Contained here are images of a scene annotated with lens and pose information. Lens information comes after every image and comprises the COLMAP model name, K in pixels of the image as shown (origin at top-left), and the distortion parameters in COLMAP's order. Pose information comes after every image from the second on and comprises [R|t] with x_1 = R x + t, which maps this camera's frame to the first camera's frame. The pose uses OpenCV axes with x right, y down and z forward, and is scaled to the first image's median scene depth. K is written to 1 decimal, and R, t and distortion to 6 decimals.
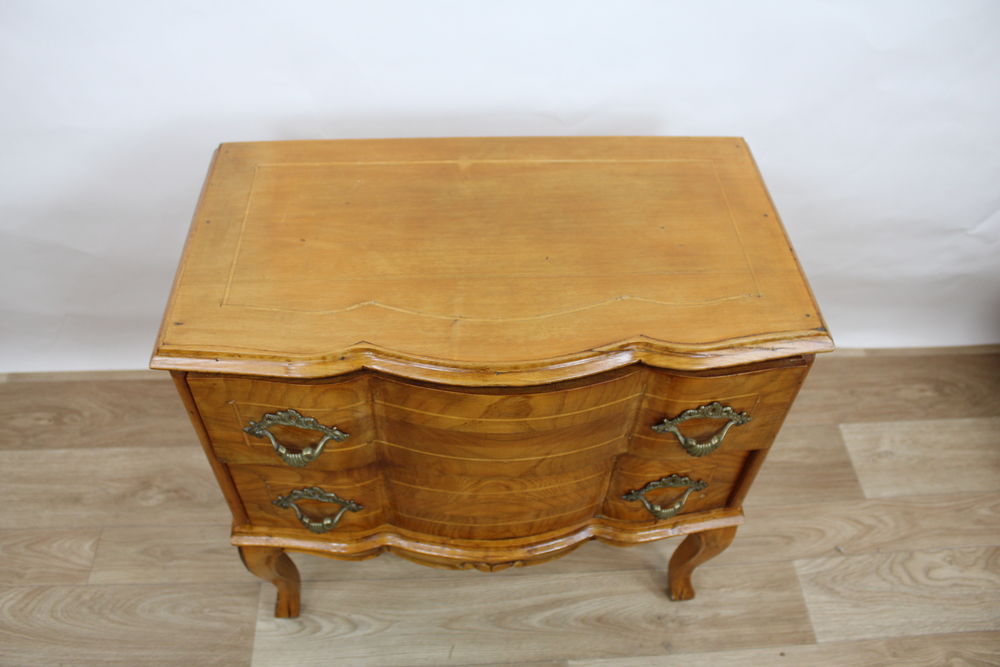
lens RADIAL K [[826.9, 0, 500.0], [0, 826.9, 333.5], [0, 0, 1]] dist [-0.186730, 0.177763]
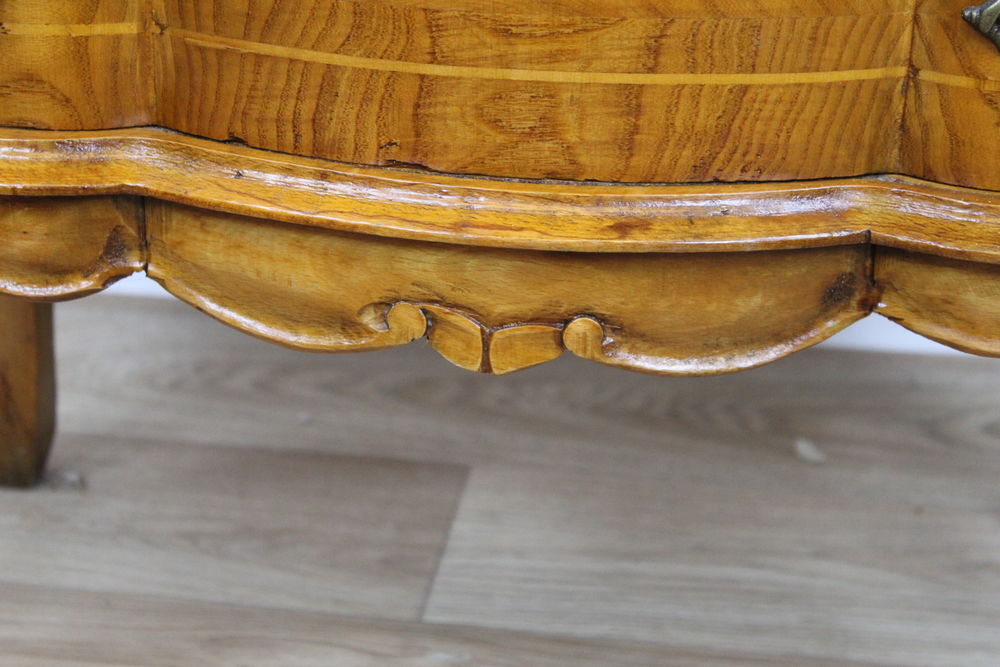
lens RADIAL K [[2342.7, 0, 498.5], [0, 2342.7, 309.6], [0, 0, 1]] dist [0.067247, 0.028292]
pose [[0.980231, 0.069670, -0.185185, 0.150611], [-0.140311, 0.904670, -0.402349, 0.642953], [0.139500, 0.420379, 0.896561, 0.305948]]
